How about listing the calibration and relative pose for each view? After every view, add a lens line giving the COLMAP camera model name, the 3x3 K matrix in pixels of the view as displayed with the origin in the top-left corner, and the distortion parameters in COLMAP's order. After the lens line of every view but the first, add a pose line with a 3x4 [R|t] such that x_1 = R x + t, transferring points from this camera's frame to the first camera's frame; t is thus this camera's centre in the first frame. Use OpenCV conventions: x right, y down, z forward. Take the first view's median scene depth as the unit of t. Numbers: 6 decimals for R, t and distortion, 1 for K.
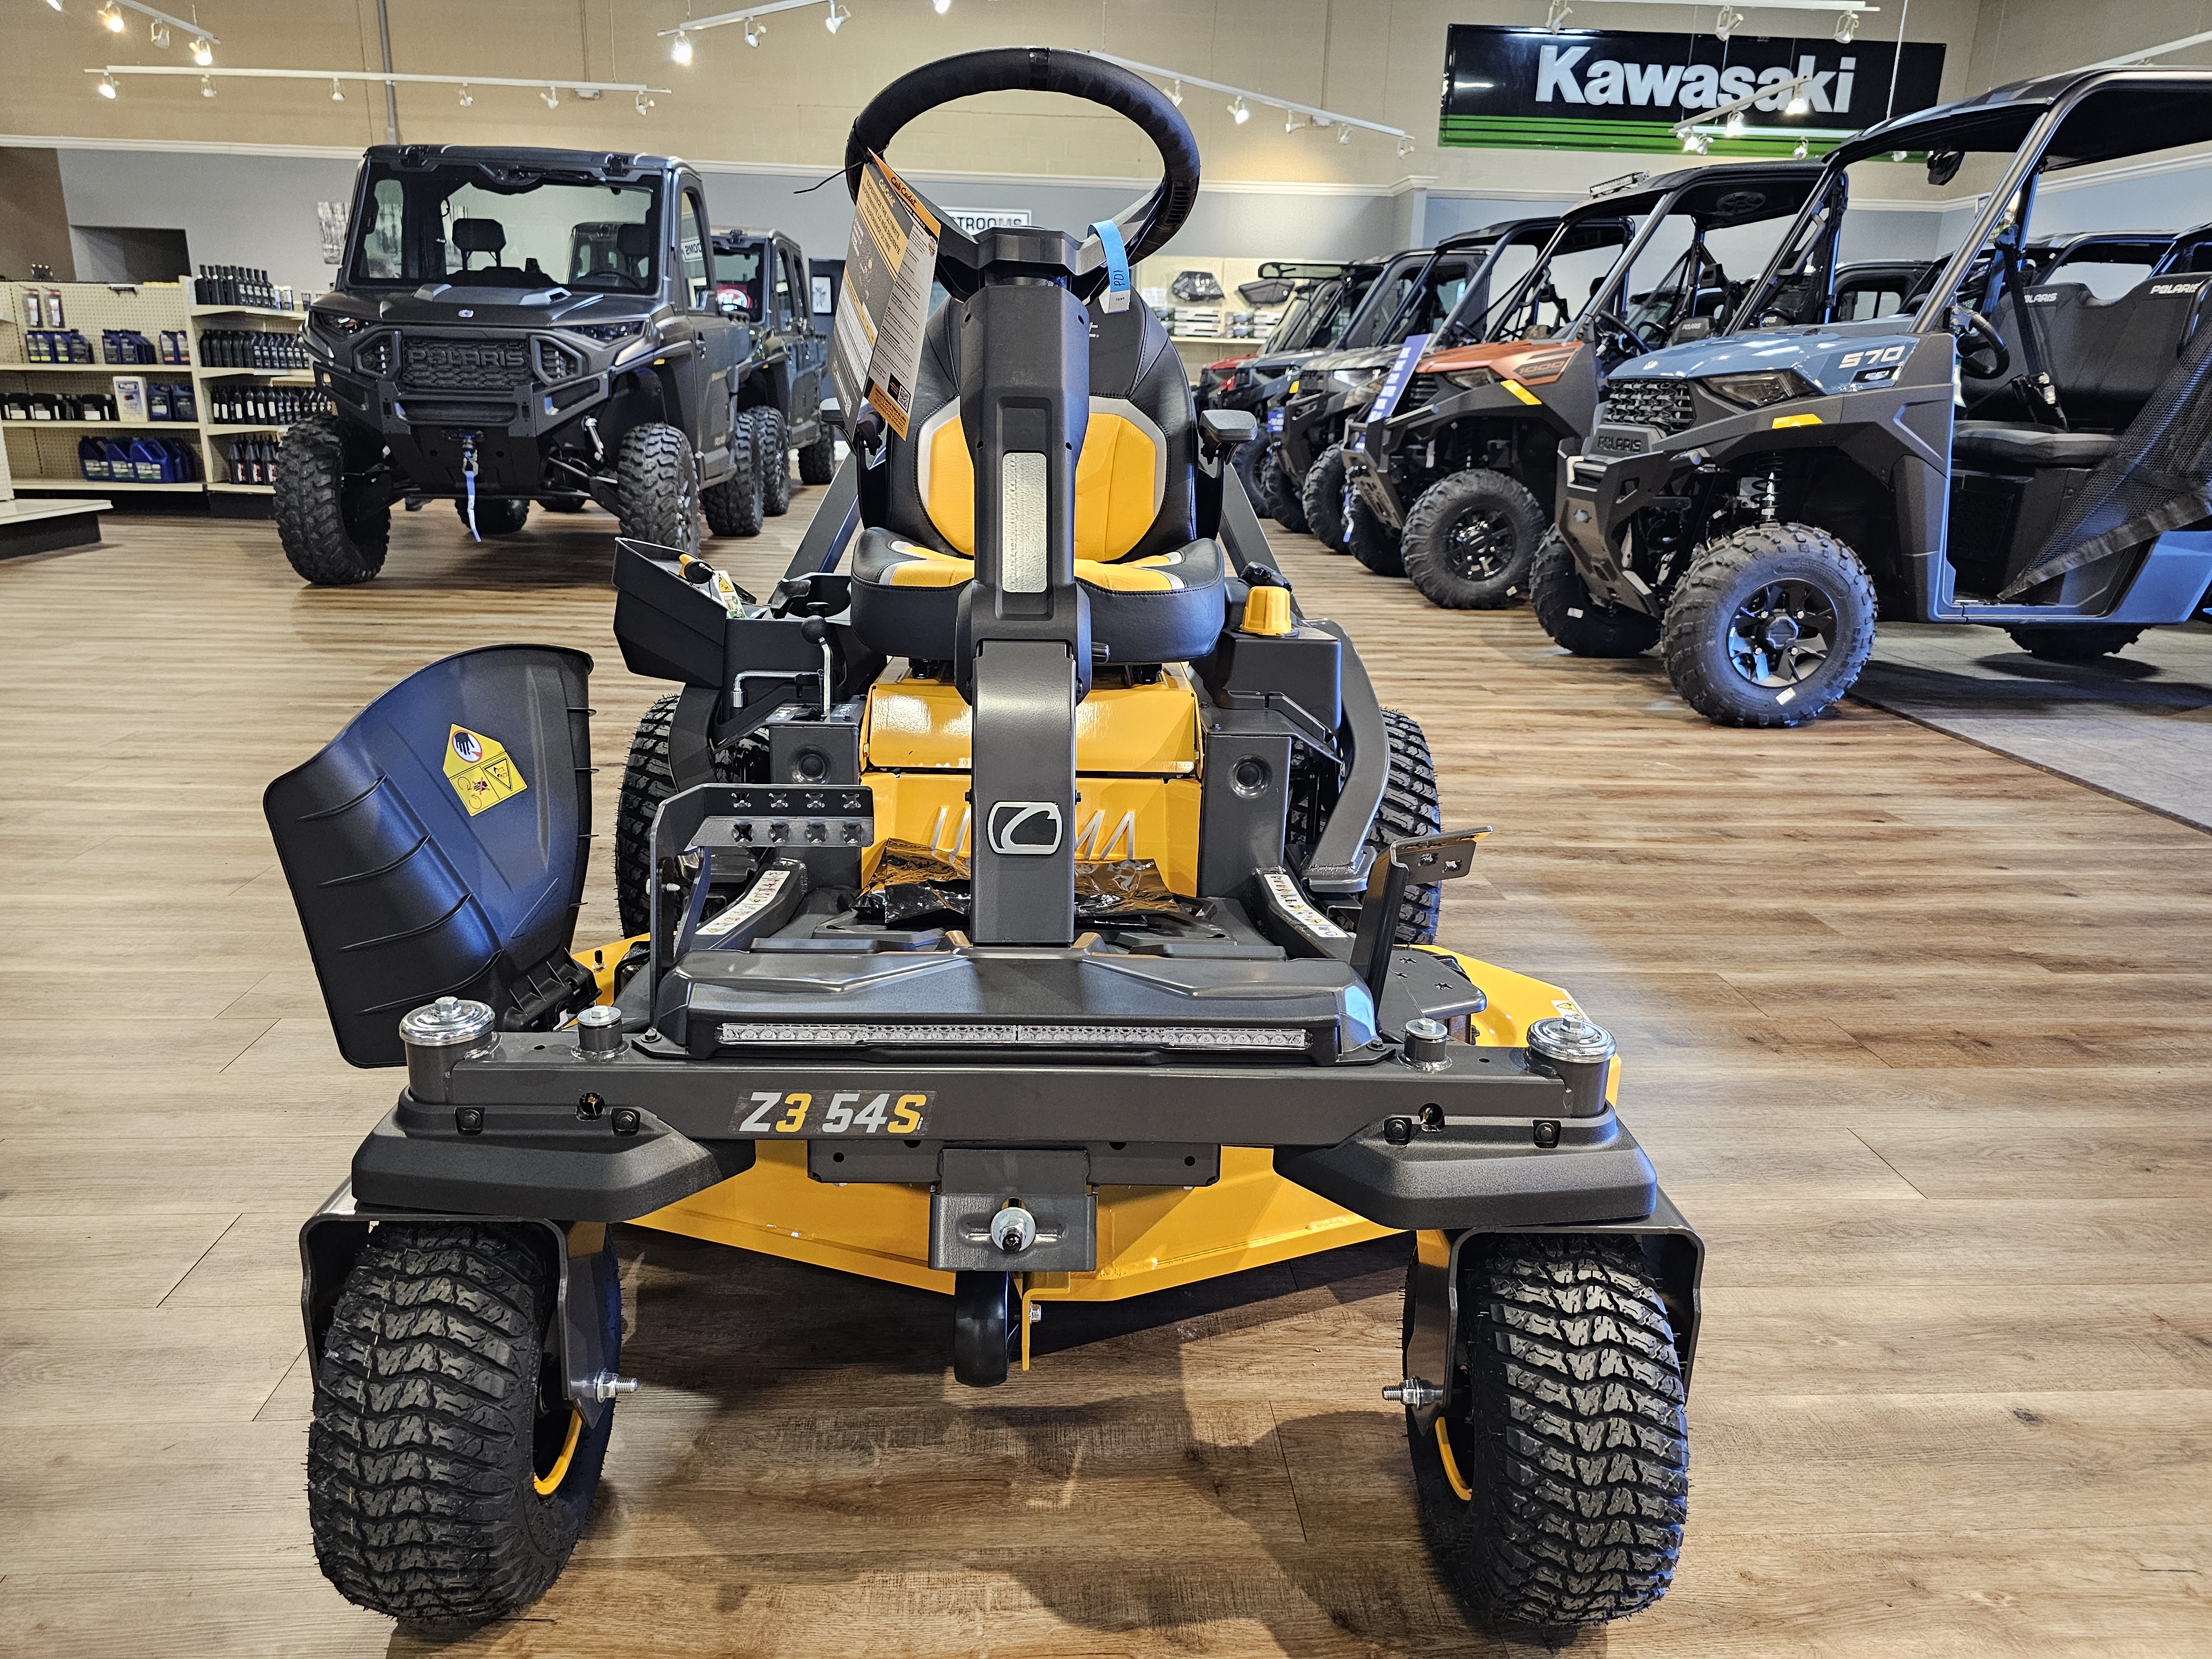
lens RADIAL K [[1510.5, 0, 1106.0], [0, 1510.5, 829.5], [0, 0, 1]] dist [0.036775, -0.039072]
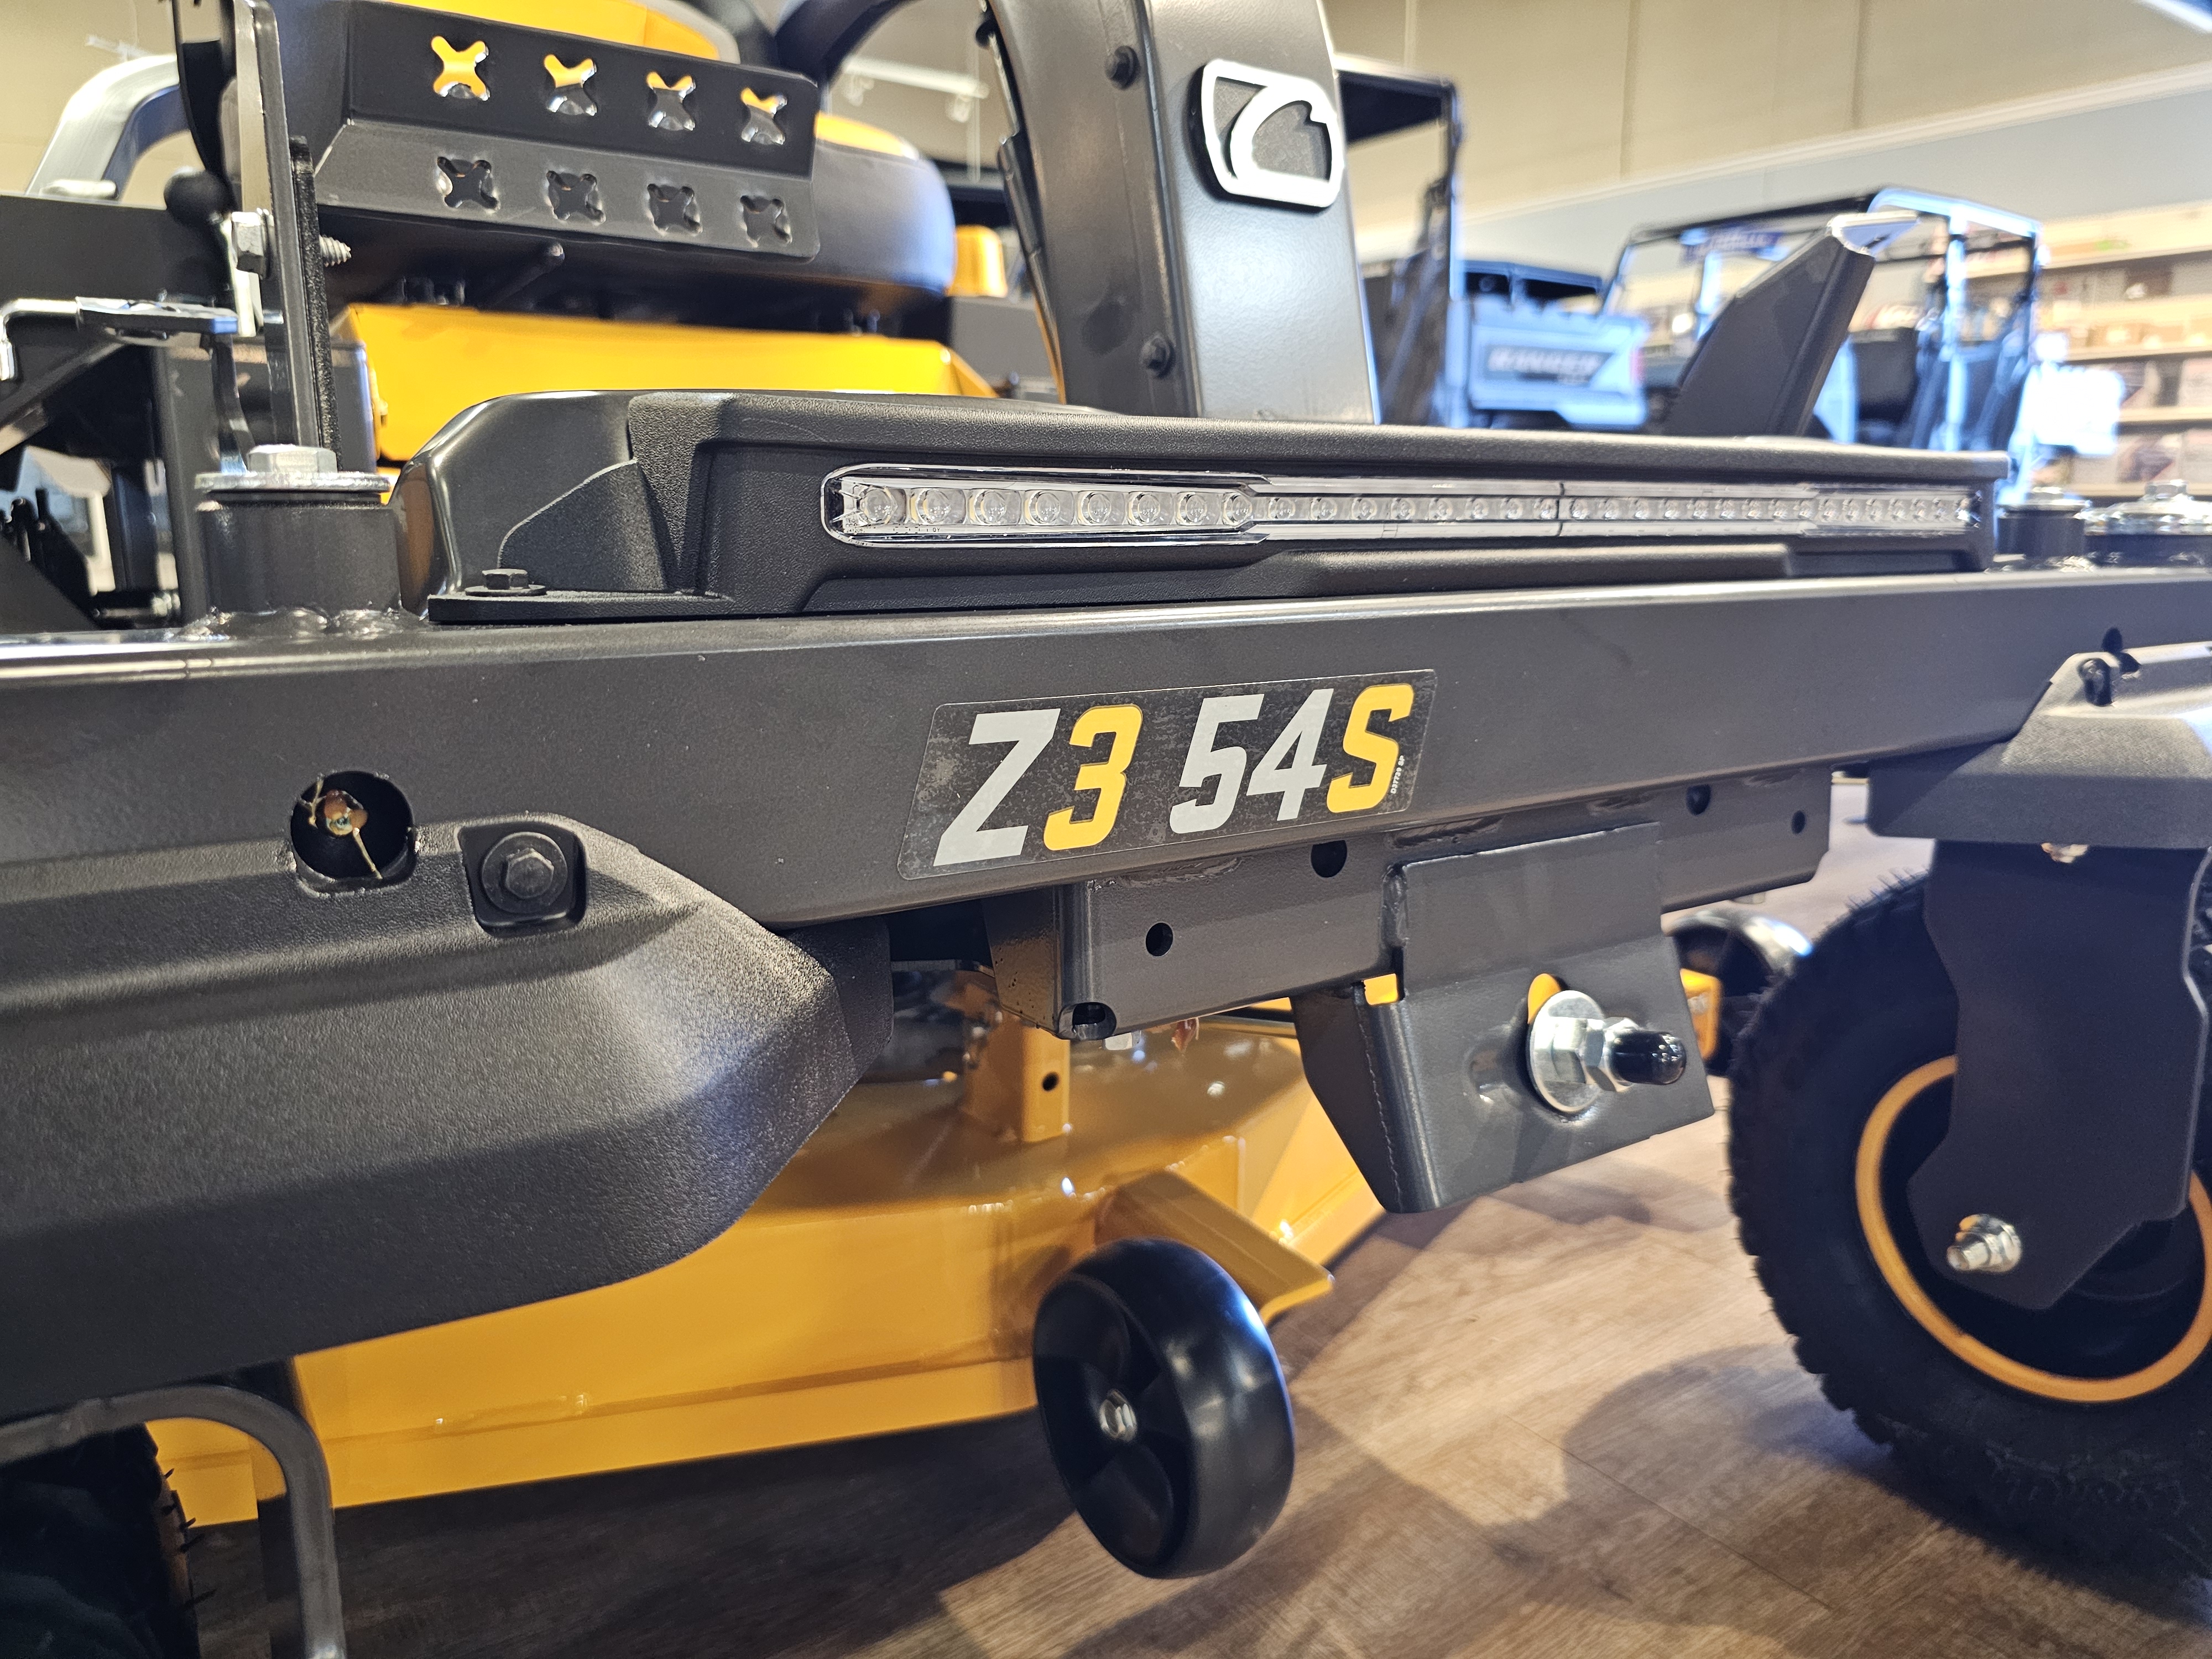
lens RADIAL K [[1510.5, 0, 1106.0], [0, 1510.5, 829.5], [0, 0, 1]] dist [0.036775, -0.039072]
pose [[0.838503, -0.127516, 0.529767, -0.362521], [0.174298, 0.983919, -0.039044, 0.208919], [-0.516268, 0.125076, 0.847244, 0.747591]]
